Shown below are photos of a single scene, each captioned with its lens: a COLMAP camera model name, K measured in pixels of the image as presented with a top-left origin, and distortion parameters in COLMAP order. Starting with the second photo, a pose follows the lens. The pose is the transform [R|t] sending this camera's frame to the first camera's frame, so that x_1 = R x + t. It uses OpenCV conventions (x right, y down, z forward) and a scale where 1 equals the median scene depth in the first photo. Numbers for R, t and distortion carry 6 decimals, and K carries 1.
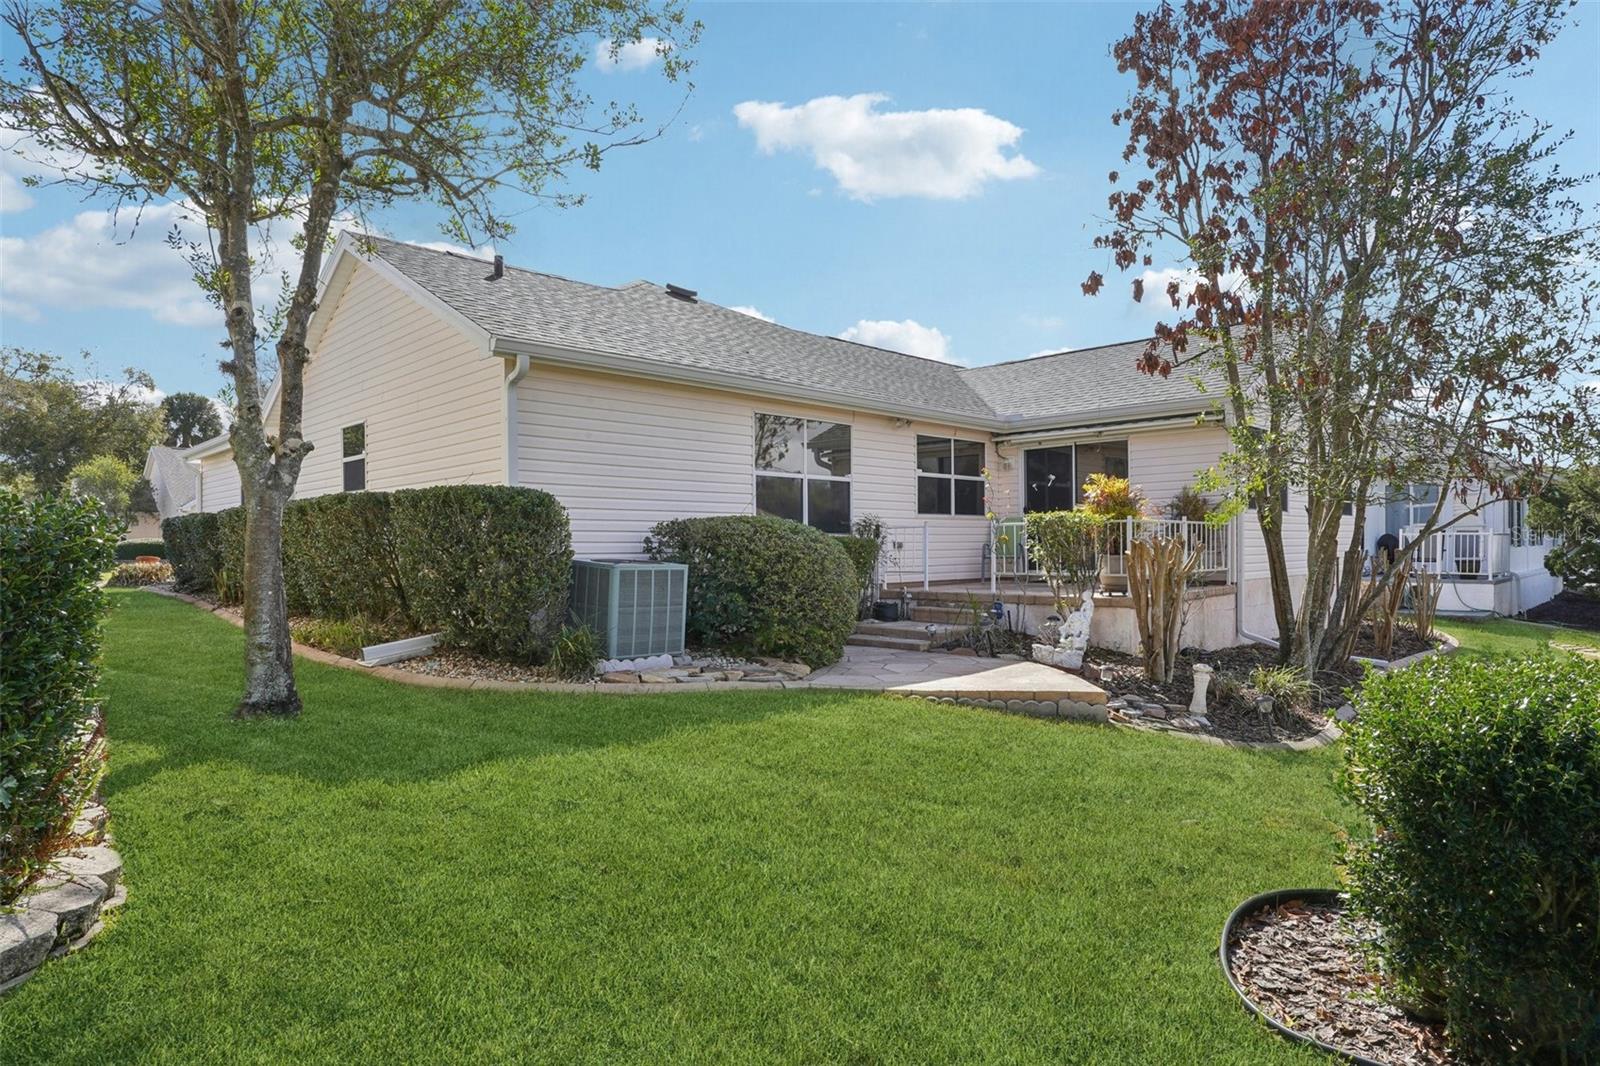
lens RADIAL K [[887.6, 0, 798.3], [0, 887.6, 544.1], [0, 0, 1]] dist [-0.090549, 0.160635]
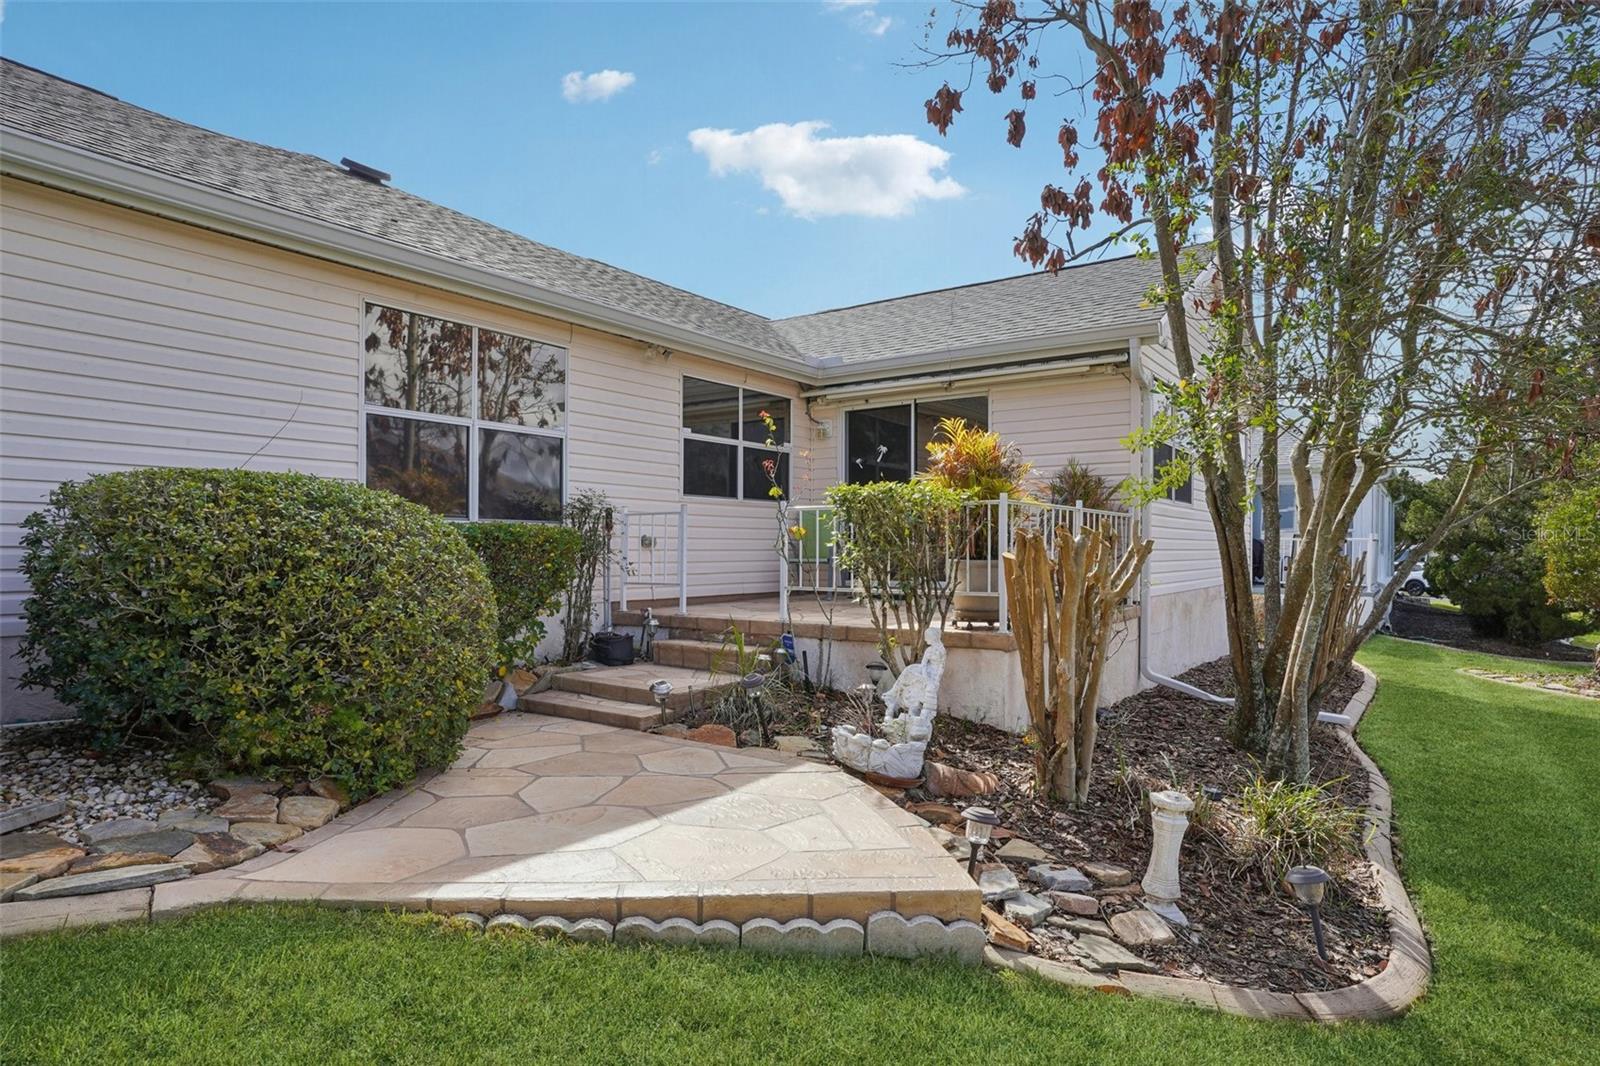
lens RADIAL K [[895.2, 0, 800.0], [0, 895.2, 533.0], [0, 0, 1]] dist [-0.062803, 0.051982]
pose [[0.984301, 0.013729, 0.175962, 0.125593], [-0.011024, 0.999806, -0.016340, 0.005099], [-0.176152, 0.014144, 0.984261, 0.396794]]
